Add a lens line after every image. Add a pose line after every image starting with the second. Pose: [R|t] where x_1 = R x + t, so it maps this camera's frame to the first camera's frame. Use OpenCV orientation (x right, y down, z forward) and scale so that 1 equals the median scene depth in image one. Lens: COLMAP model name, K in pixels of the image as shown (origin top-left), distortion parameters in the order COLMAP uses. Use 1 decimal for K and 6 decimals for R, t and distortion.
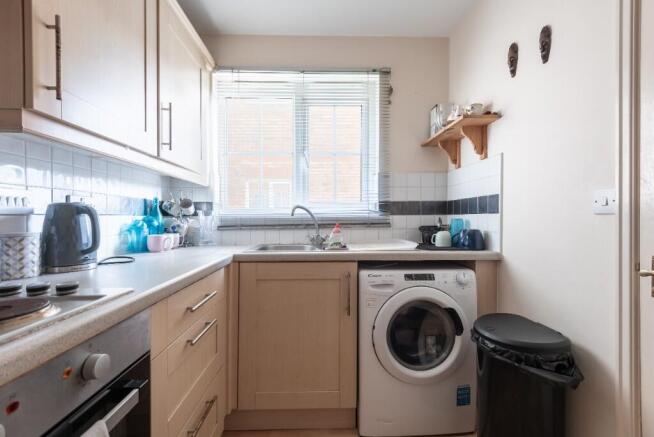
lens RADIAL K [[291.3, 0, 322.8], [0, 291.3, 221.0], [0, 0, 1]] dist [0.027252, -0.018362]
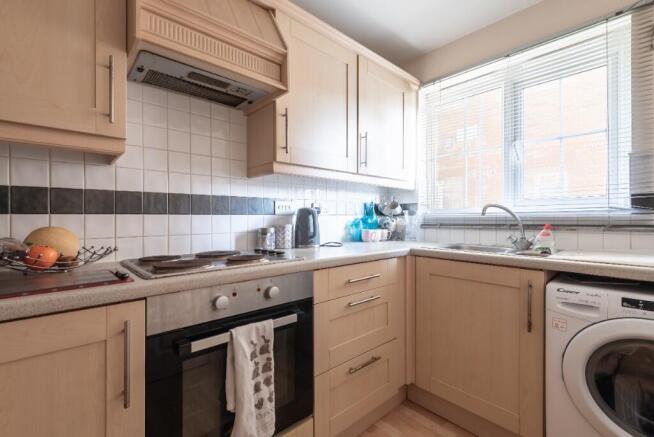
lens RADIAL K [[287.7, 0, 327.0], [0, 287.7, 218.5], [0, 0, 1]] dist [-0.000581, -0.000587]
pose [[0.650289, 0.006971, -0.759655, 0.283849], [-0.011640, 0.999932, -0.000788, -0.000096], [0.759598, 0.009355, 0.650326, 0.004712]]
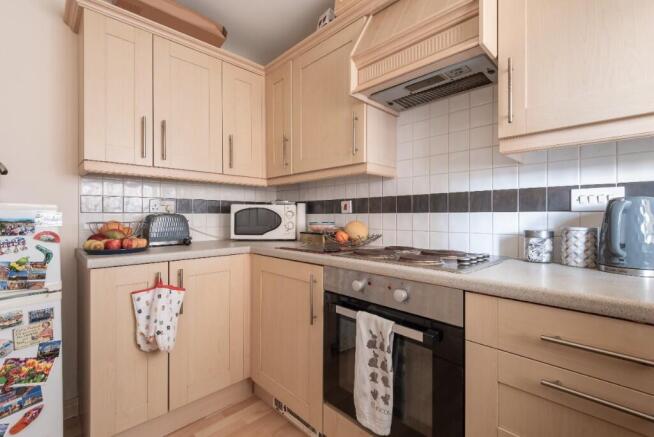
lens RADIAL K [[287.7, 0, 327.0], [0, 287.7, 218.5], [0, 0, 1]] dist [-0.000581, -0.000587]
pose [[-0.734804, 0.013423, -0.678146, 0.240893], [-0.005142, 0.999665, 0.025359, -0.009464], [0.678260, 0.022121, -0.734489, 0.607846]]
